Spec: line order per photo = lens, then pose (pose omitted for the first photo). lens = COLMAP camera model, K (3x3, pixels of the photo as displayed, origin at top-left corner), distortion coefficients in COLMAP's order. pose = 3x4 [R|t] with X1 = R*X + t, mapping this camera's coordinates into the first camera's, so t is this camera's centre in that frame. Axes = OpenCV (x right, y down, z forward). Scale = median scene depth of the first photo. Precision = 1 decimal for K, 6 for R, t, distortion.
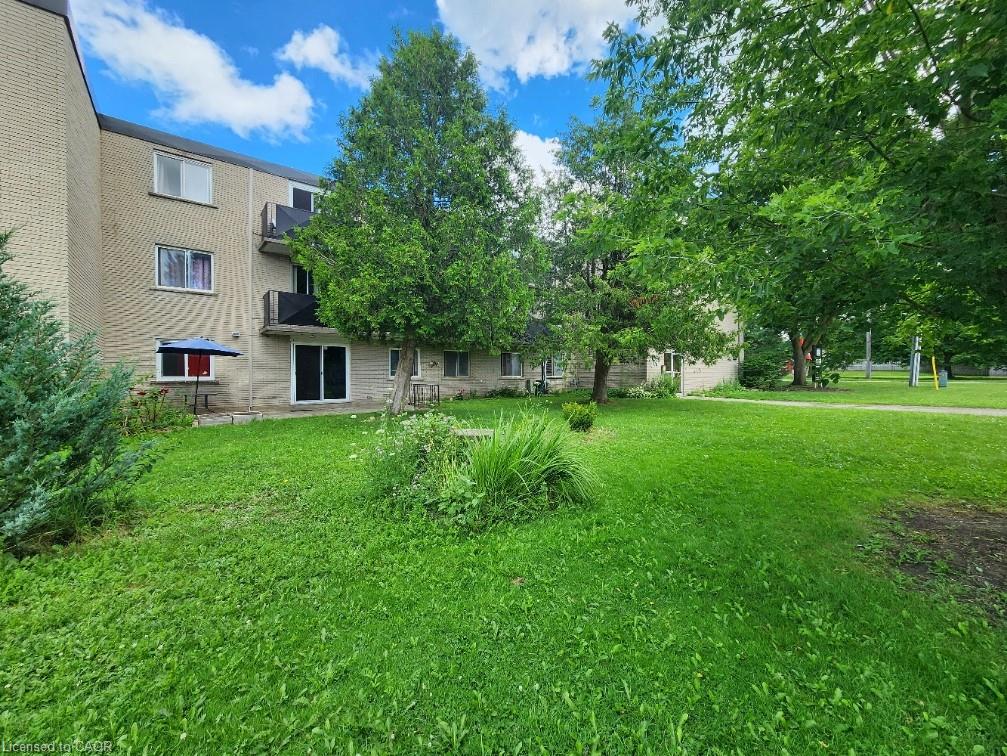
lens RADIAL K [[391.5, 0, 503.5], [0, 391.5, 378.0], [0, 0, 1]] dist [-0.000305, -0.000092]
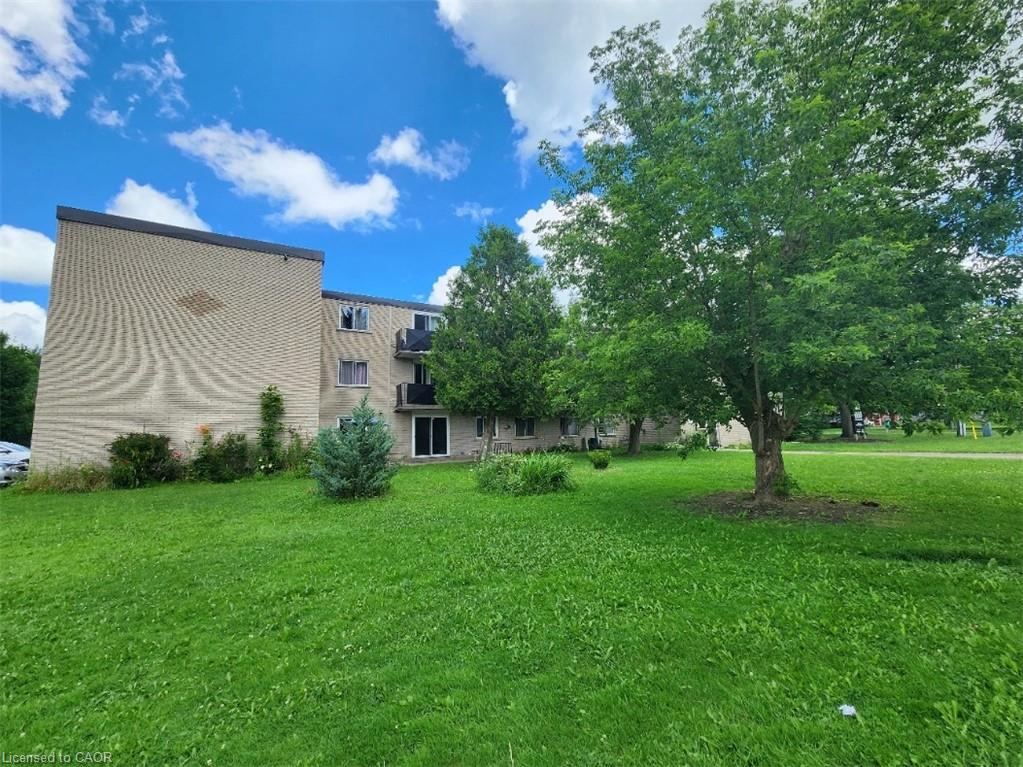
lens RADIAL K [[412.8, 0, 538.2], [0, 412.8, 381.1], [0, 0, 1]] dist [0.029484, 0.000048]
pose [[0.993518, -0.041960, -0.105644, 0.083208], [0.026626, 0.989424, -0.142587, 0.012197], [0.110510, 0.138850, 0.984128, -0.404049]]
